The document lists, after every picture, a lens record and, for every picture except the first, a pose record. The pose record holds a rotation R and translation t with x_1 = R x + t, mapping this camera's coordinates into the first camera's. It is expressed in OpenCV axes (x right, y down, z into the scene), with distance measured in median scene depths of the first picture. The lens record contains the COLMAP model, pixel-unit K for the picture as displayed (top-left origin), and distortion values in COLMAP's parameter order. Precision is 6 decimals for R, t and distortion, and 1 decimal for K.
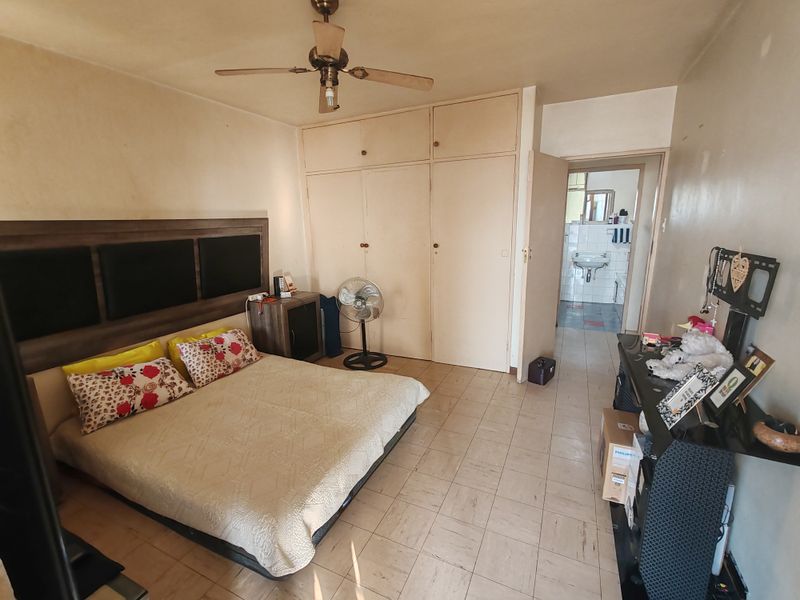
lens RADIAL K [[363.4, 0, 397.5], [0, 363.4, 298.7], [0, 0, 1]] dist [-0.000706, -0.000041]
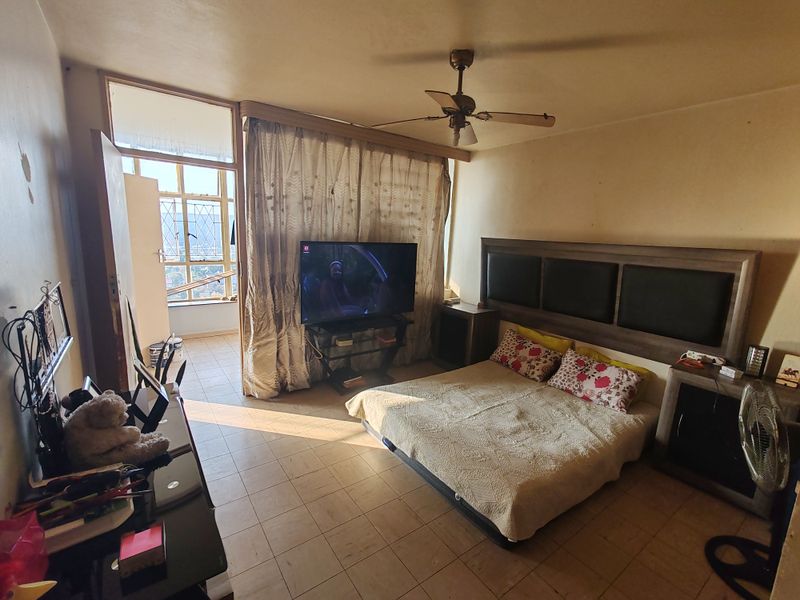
lens RADIAL K [[363.4, 0, 400.3], [0, 363.4, 297.2], [0, 0, 1]] dist [-0.000706, -0.000041]
pose [[-0.472265, 0.154532, -0.867805, 0.654930], [-0.222944, 0.931561, 0.287213, -0.249342], [0.852796, 0.329112, -0.405492, 0.993537]]
